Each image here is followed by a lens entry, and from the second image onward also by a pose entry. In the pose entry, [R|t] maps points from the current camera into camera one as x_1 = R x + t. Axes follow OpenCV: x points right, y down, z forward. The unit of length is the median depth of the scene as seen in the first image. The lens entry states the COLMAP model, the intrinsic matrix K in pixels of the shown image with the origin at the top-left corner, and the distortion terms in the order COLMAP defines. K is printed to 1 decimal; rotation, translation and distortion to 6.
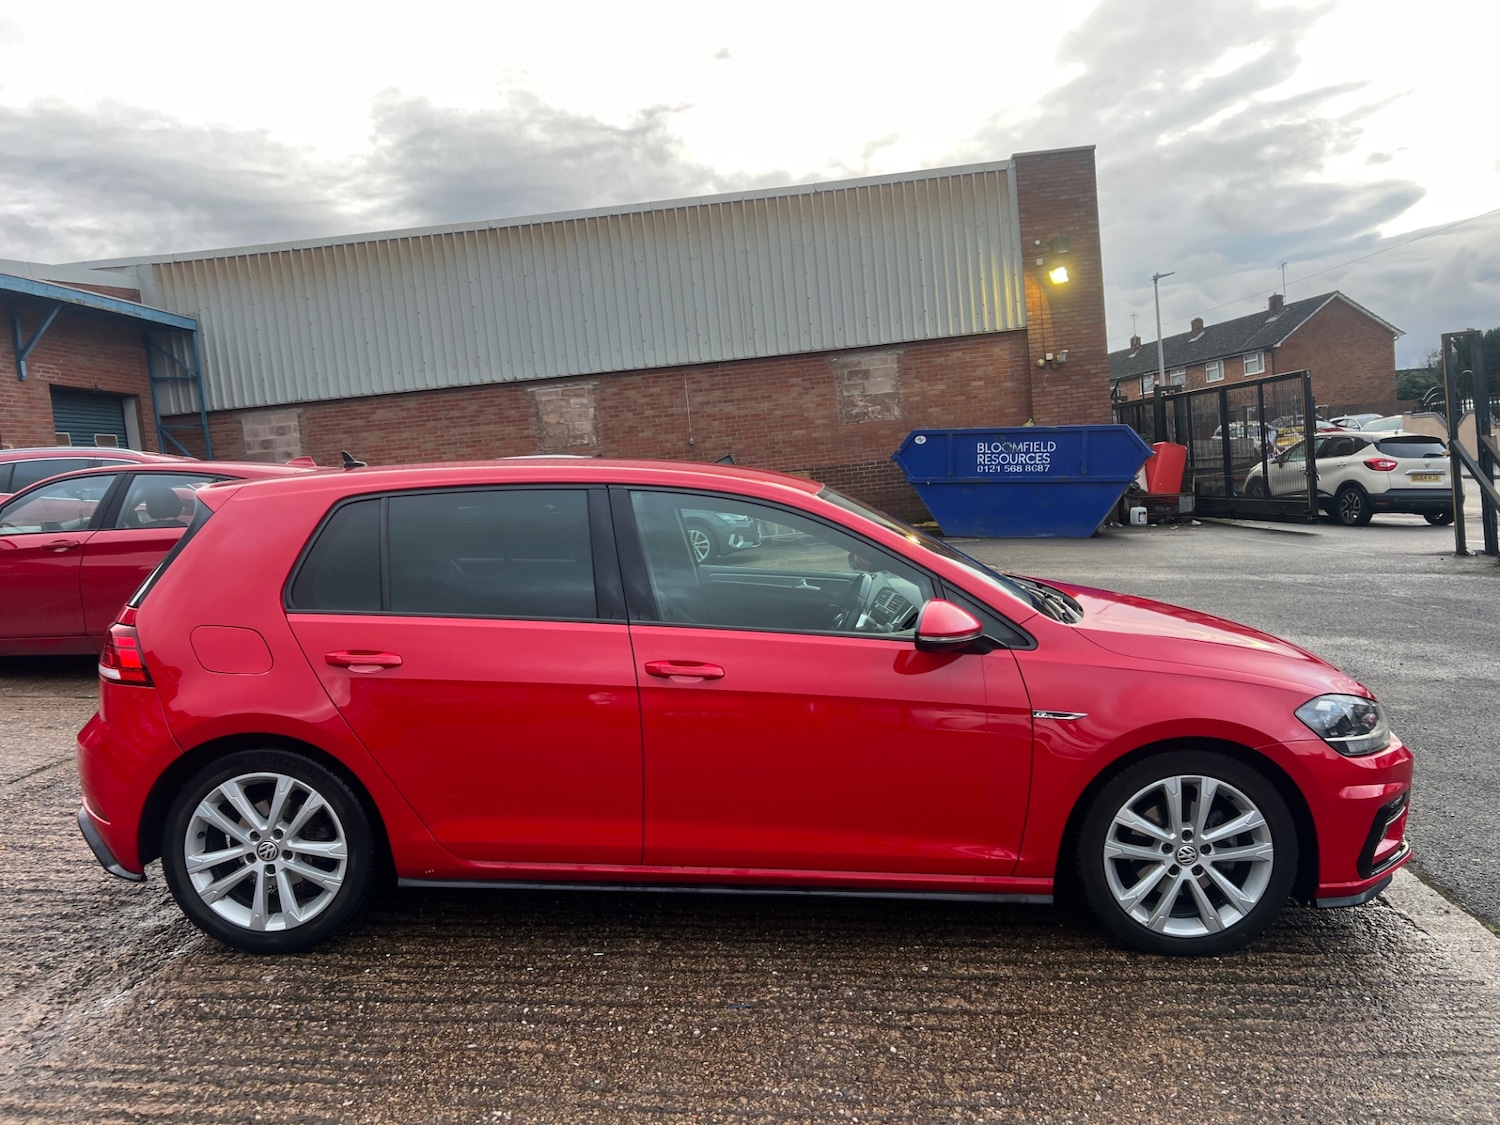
lens RADIAL K [[1124.4, 0, 746.6], [0, 1124.4, 580.7], [0, 0, 1]] dist [0.060229, -0.062833]
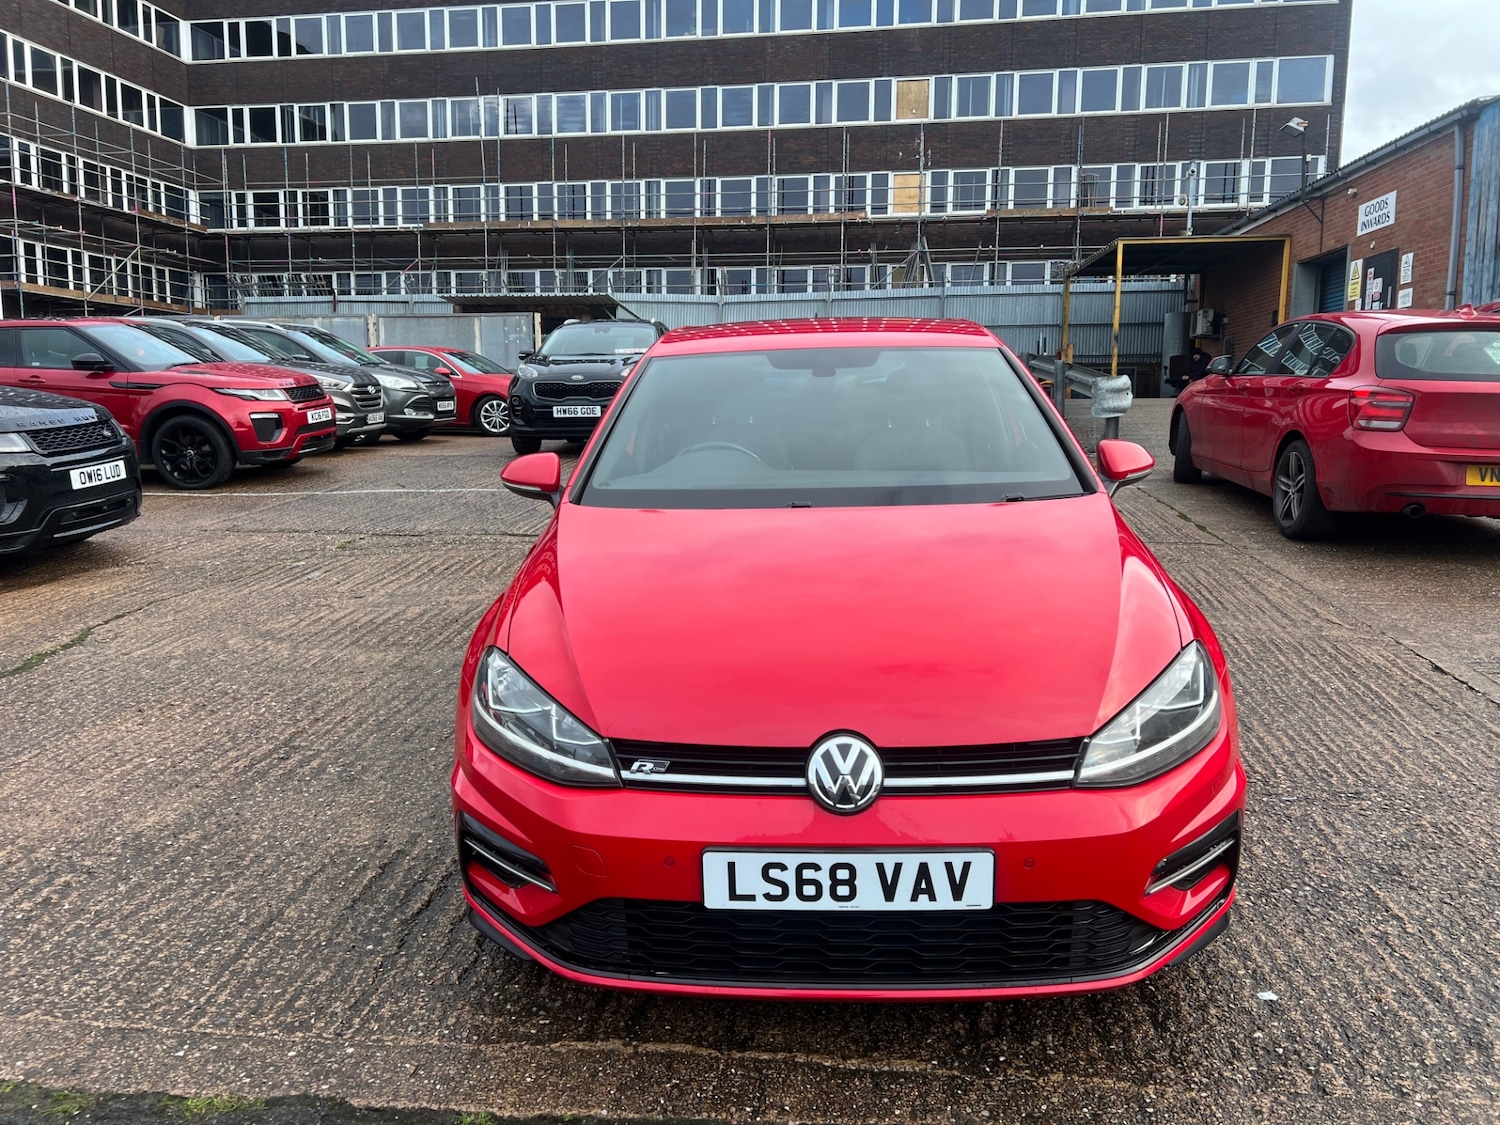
lens RADIAL K [[1124.4, 0, 744.8], [0, 1124.4, 561.2], [0, 0, 1]] dist [0.060229, -0.062833]
pose [[-0.026517, 0.216216, -0.975985, 0.204604], [-0.095377, 0.971327, 0.217775, -0.022594], [0.995088, 0.098861, -0.005135, 0.193738]]
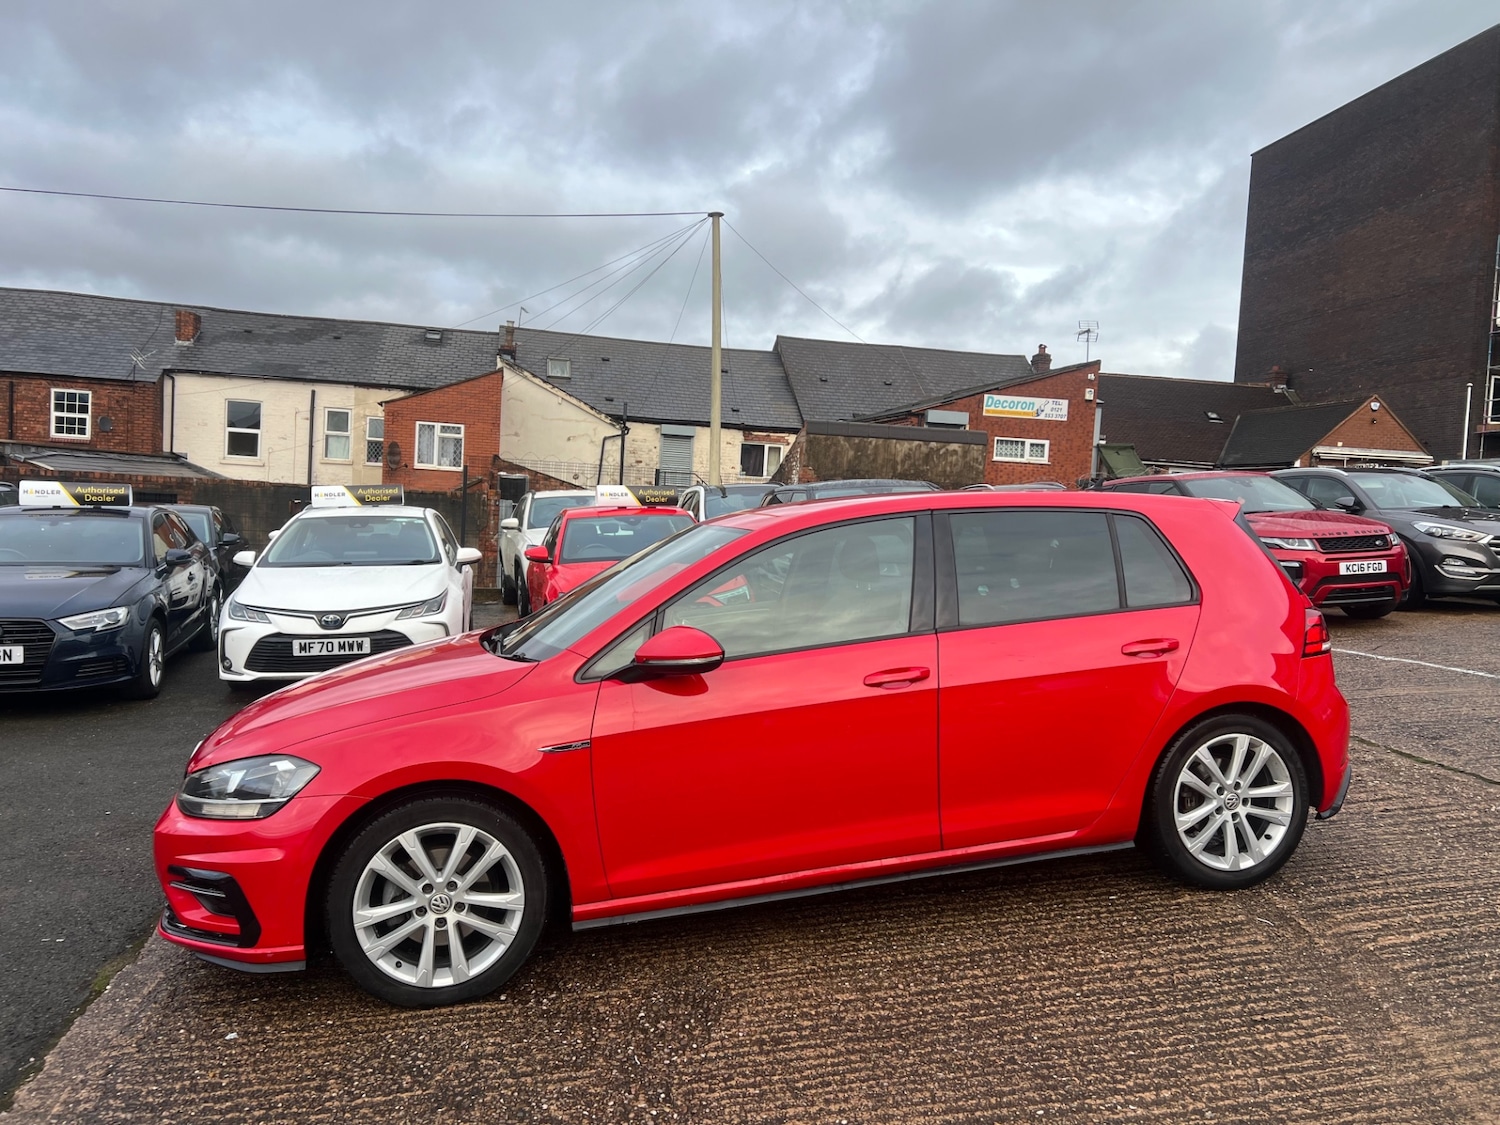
lens RADIAL K [[1124.4, 0, 750.7], [0, 1124.4, 574.0], [0, 0, 1]] dist [0.060229, -0.062833]
pose [[-0.961755, 0.059557, -0.267358, 0.063420], [0.012003, 0.984302, 0.176085, -0.046221], [0.273648, 0.166142, -0.947372, 0.412238]]
